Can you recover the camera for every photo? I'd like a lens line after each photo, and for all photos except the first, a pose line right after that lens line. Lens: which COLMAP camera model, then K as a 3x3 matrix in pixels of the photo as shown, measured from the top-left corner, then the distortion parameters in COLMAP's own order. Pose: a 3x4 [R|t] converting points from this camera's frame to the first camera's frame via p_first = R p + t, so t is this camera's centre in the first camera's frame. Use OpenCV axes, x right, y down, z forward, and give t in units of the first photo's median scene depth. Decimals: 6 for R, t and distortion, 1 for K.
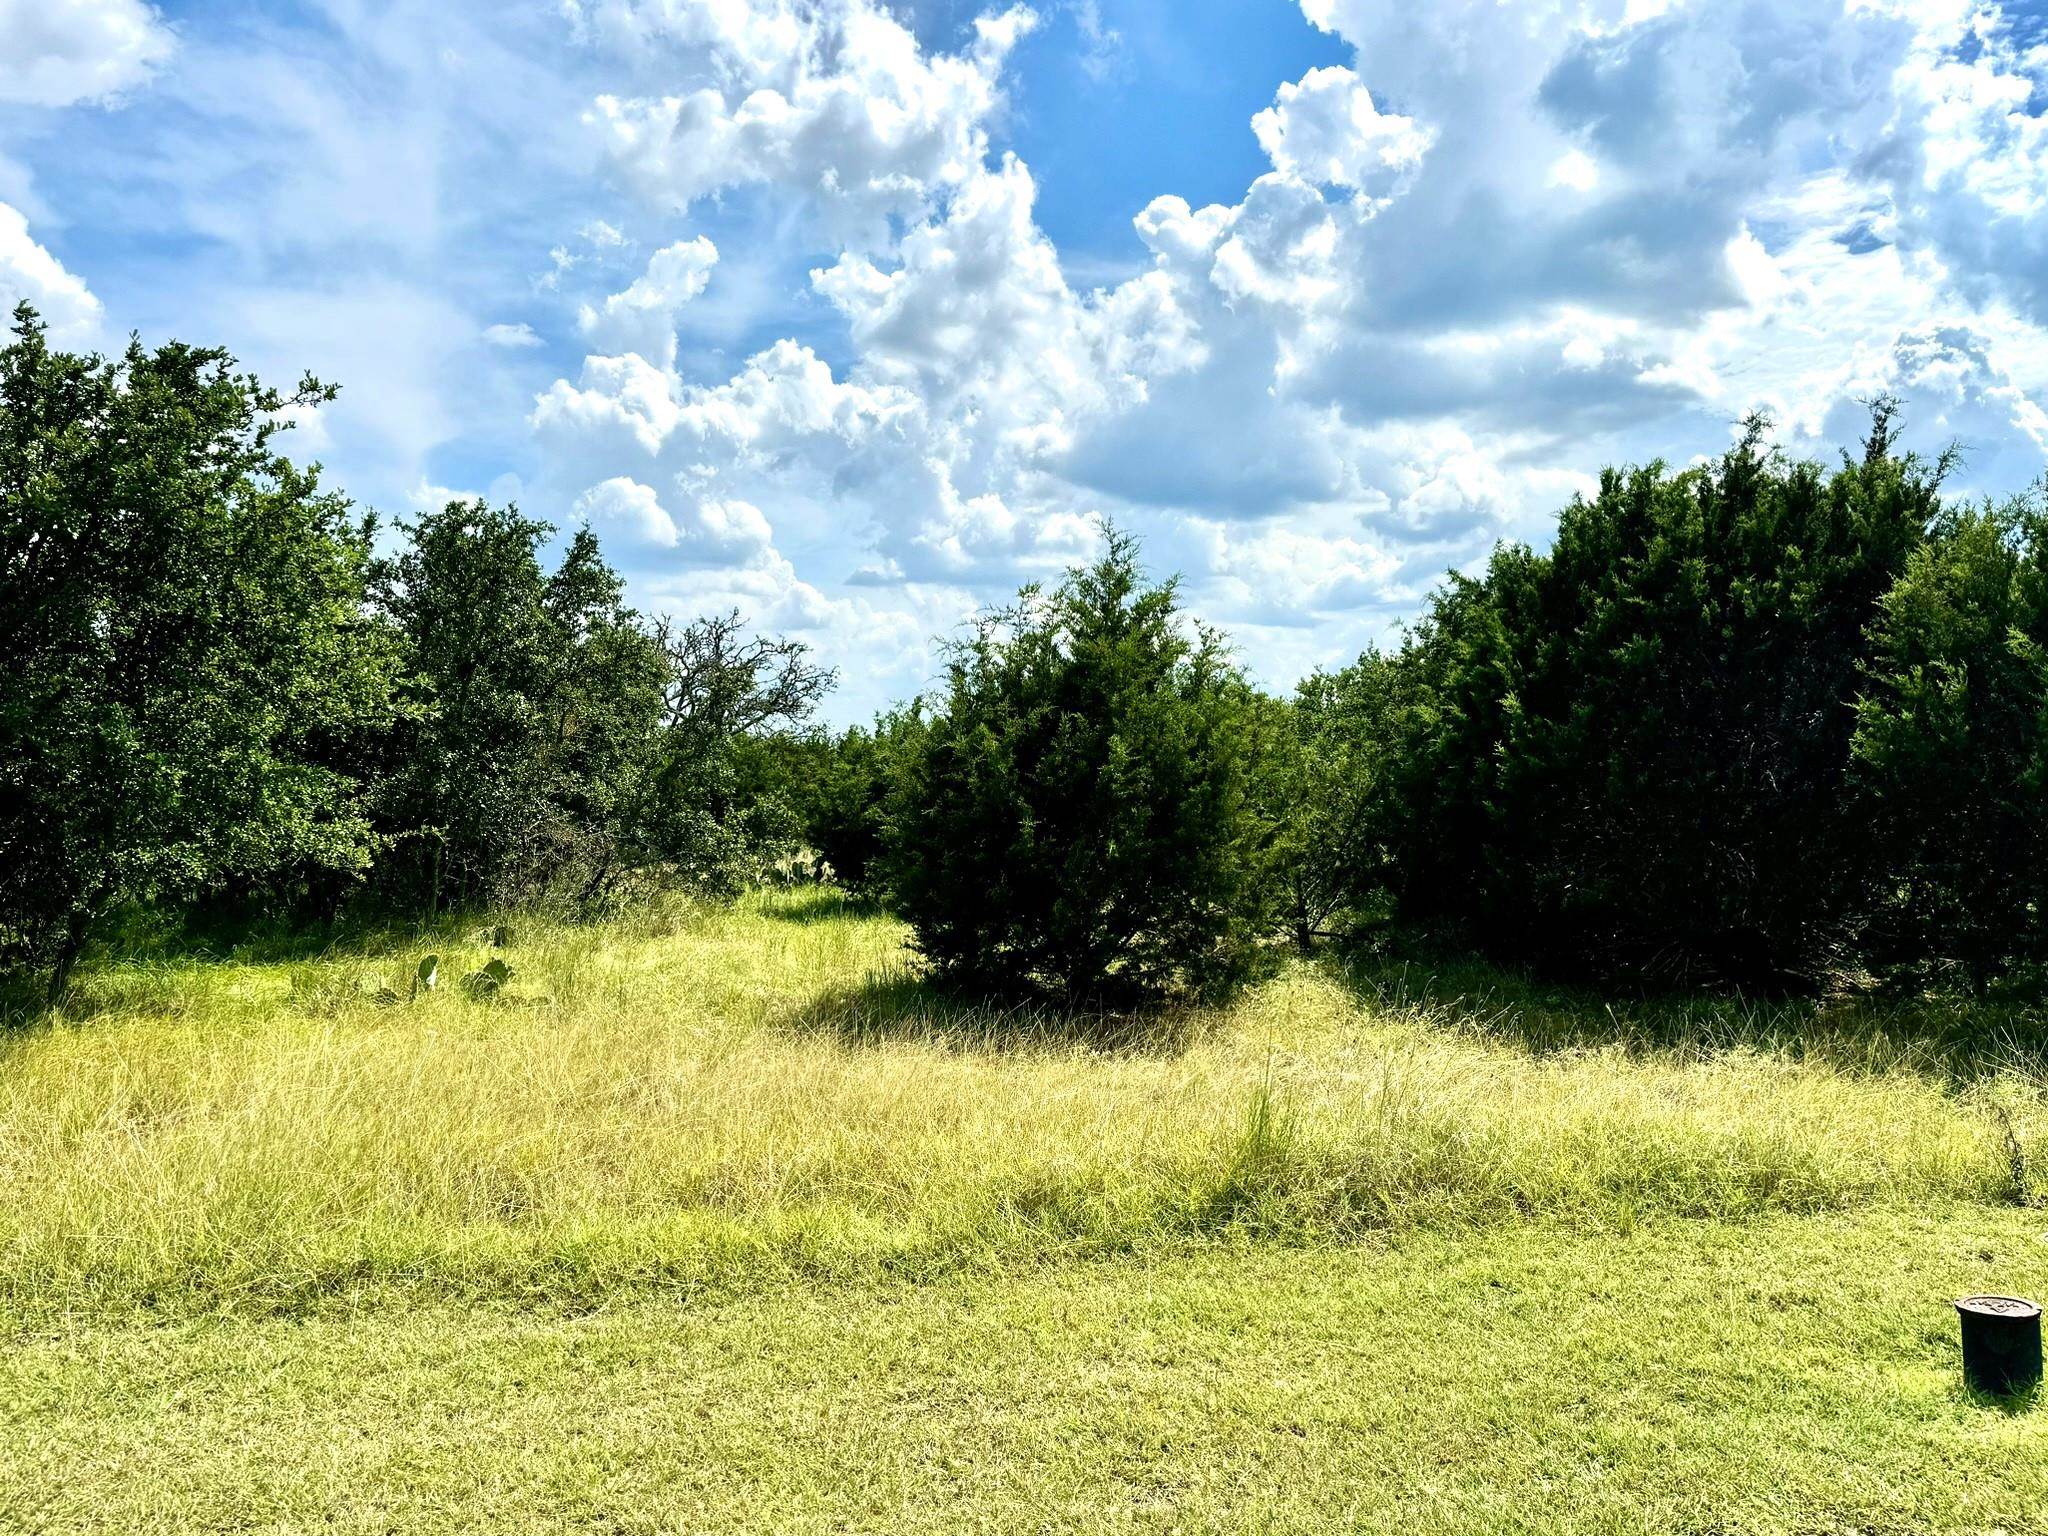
lens RADIAL K [[1555.2, 0, 1018.5], [0, 1555.2, 841.5], [0, 0, 1]] dist [0.040248, -0.008554]
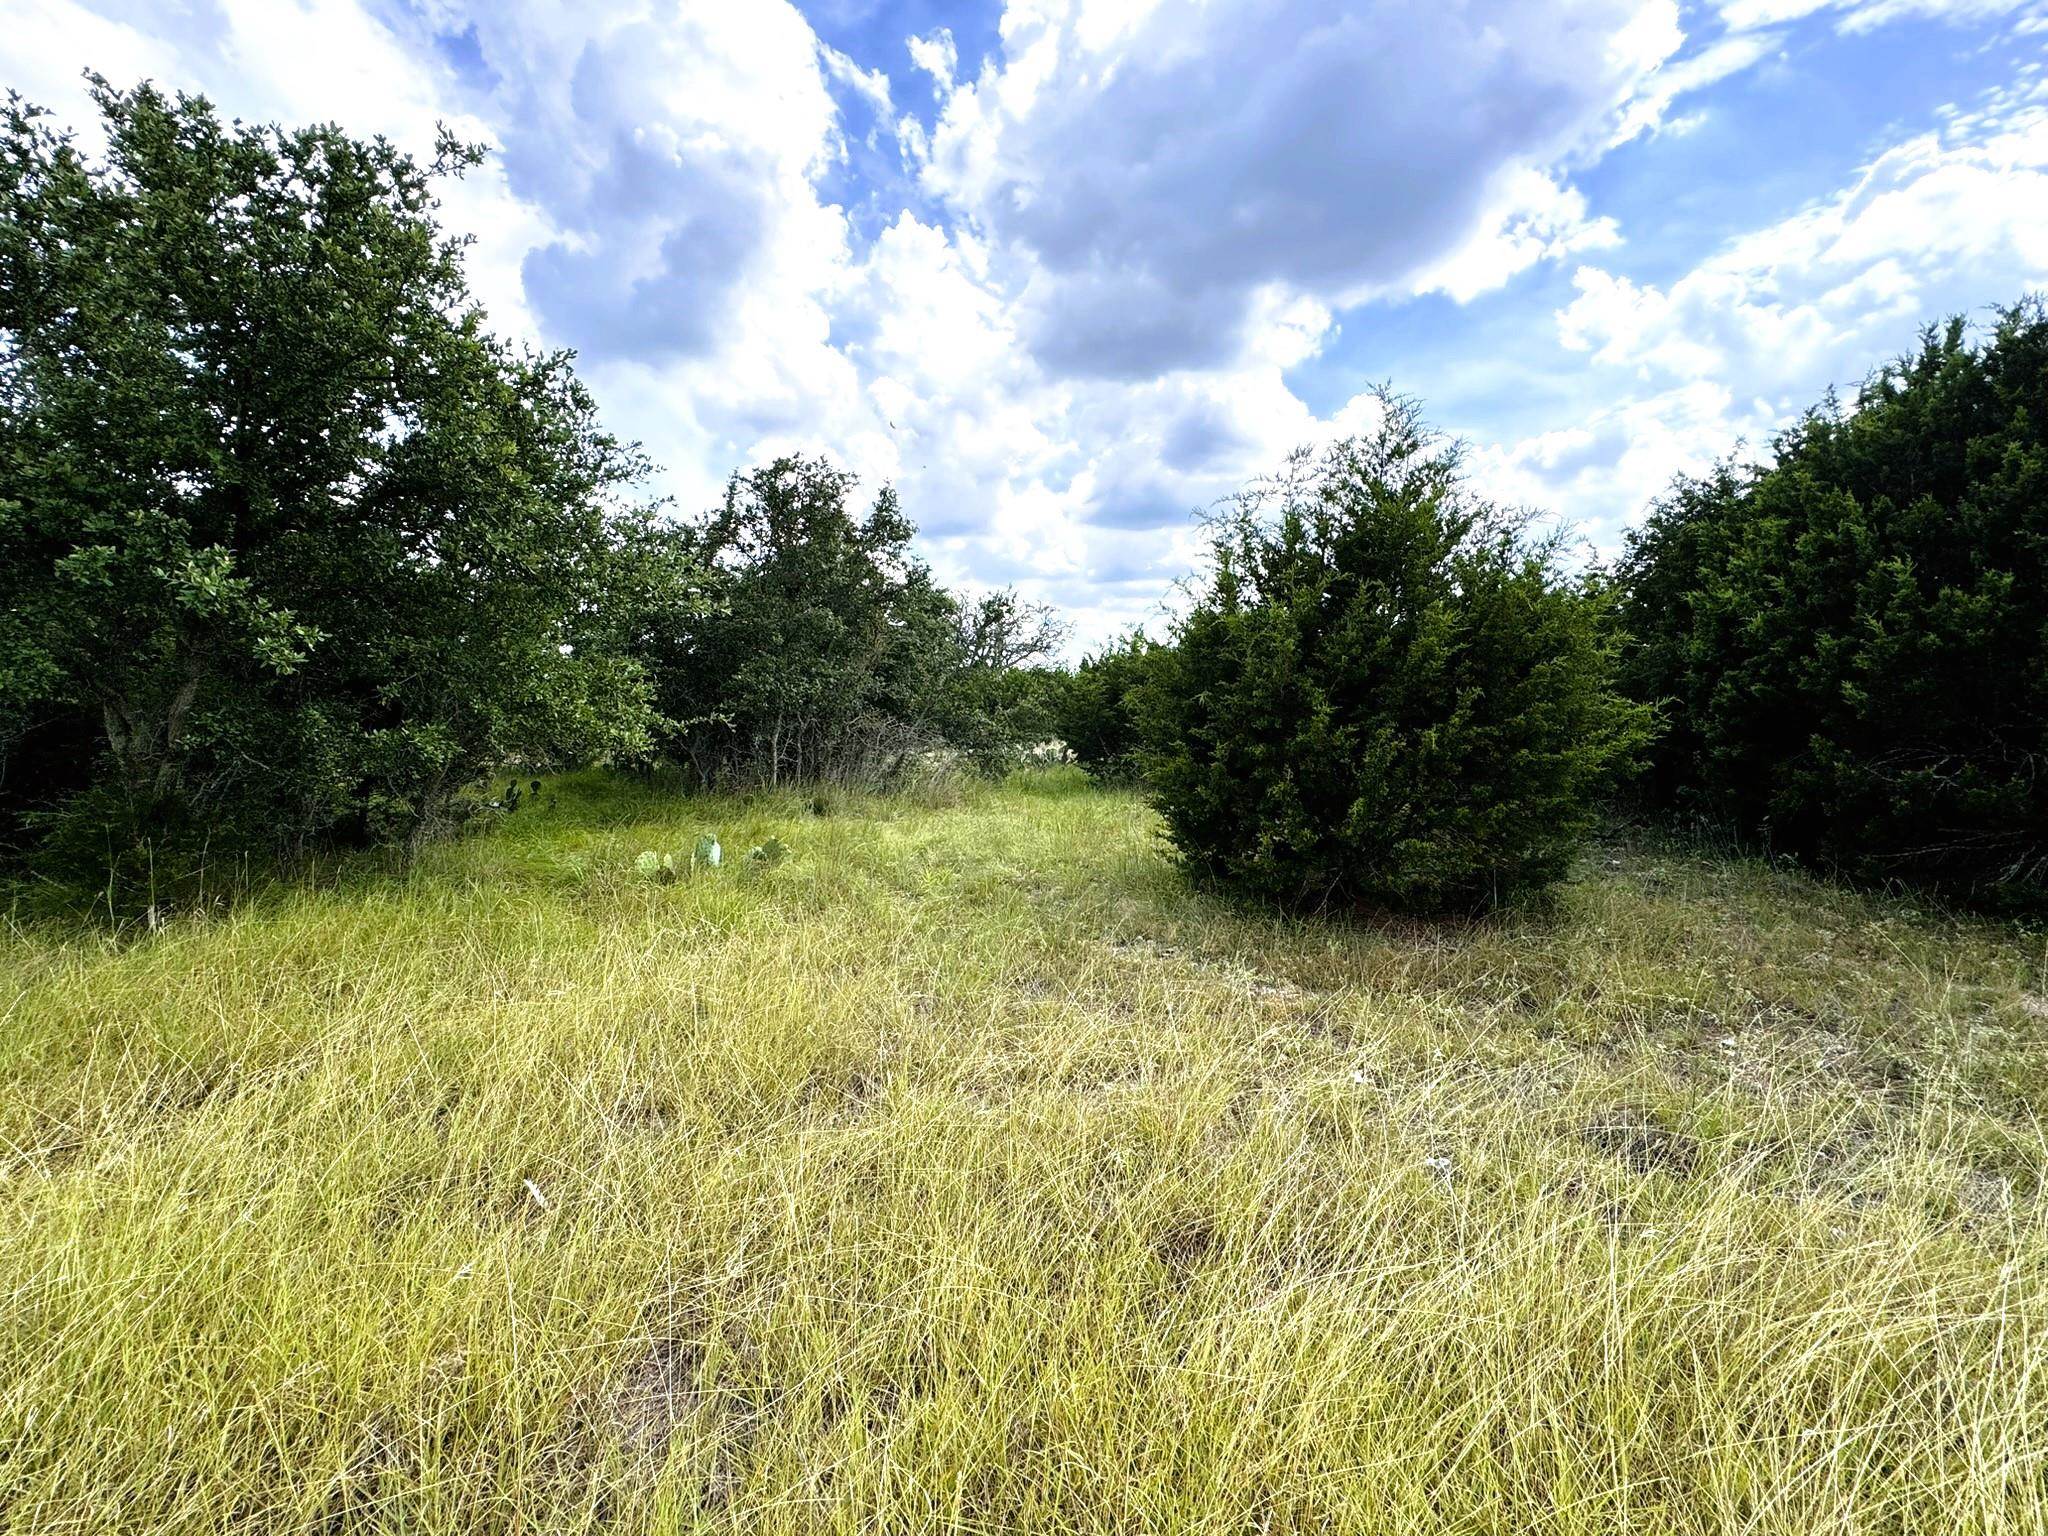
lens RADIAL K [[874.6, 0, 1023.5], [0, 874.6, 819.8], [0, 0, 1]] dist [0.001163, -0.000063]
pose [[0.985727, 0.018886, -0.167289, -0.033907], [-0.003015, 0.995509, 0.094622, 0.002393], [0.168324, -0.092767, 0.981357, 0.229711]]
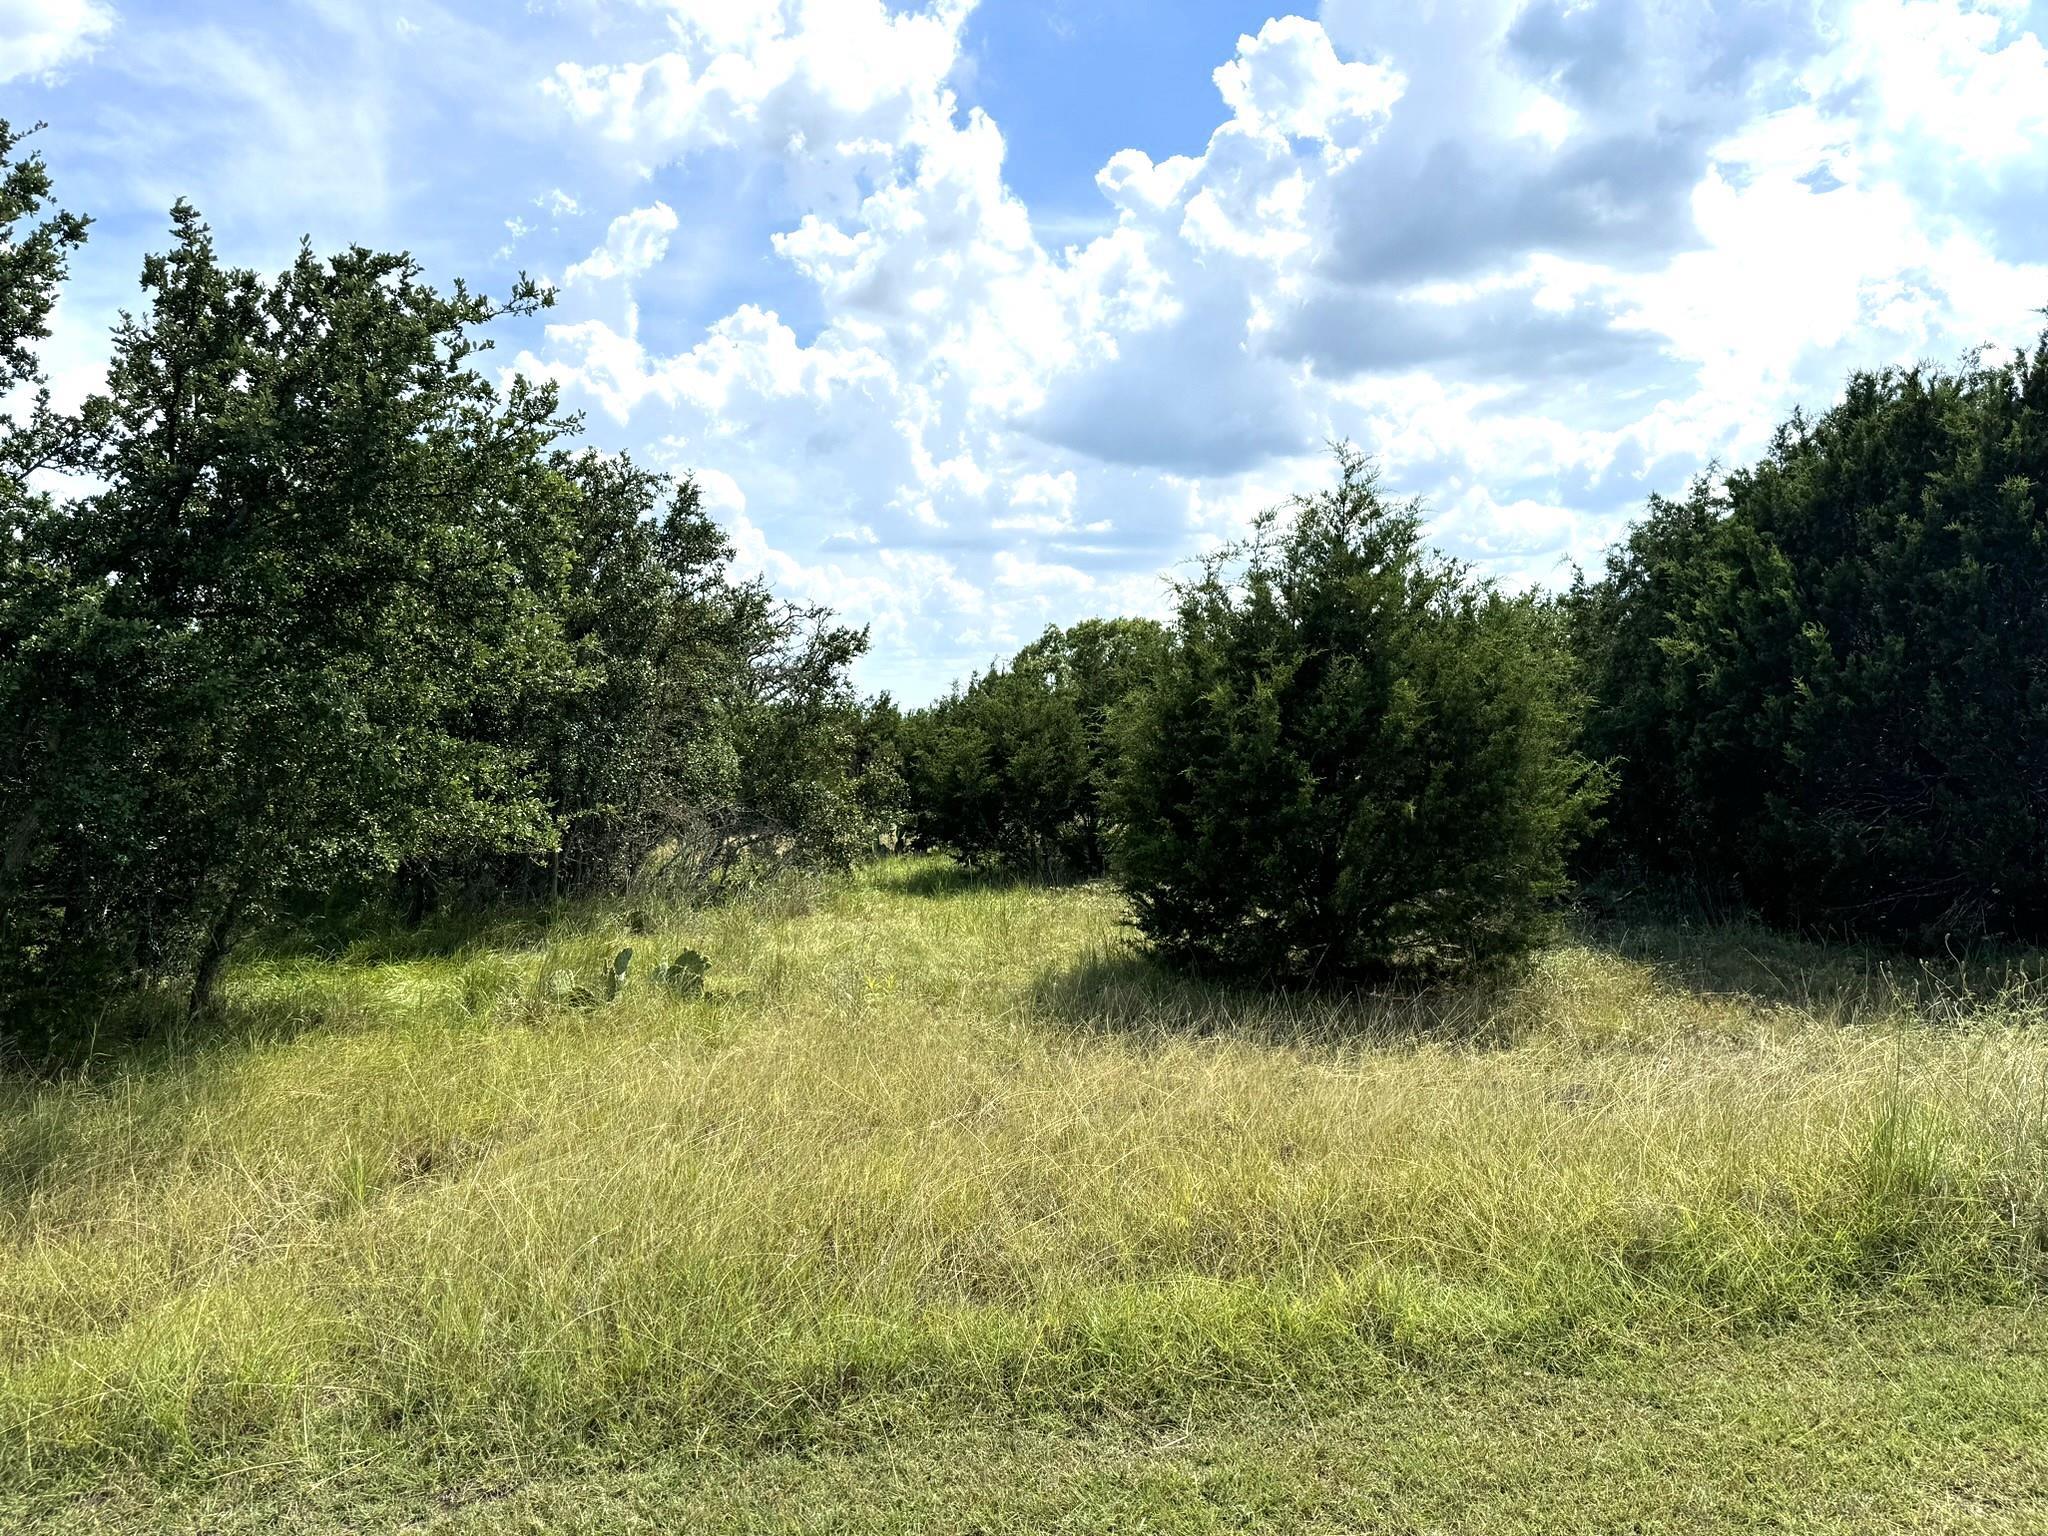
lens RADIAL K [[1547.0, 0, 1025.2], [0, 1547.0, 825.0], [0, 0, 1]] dist [0.041030, -0.002346]
pose [[0.999309, -0.029404, 0.022751, -0.081508], [0.029099, 0.999484, 0.013629, -0.001642], [-0.023140, -0.012958, 0.999648, 0.056194]]
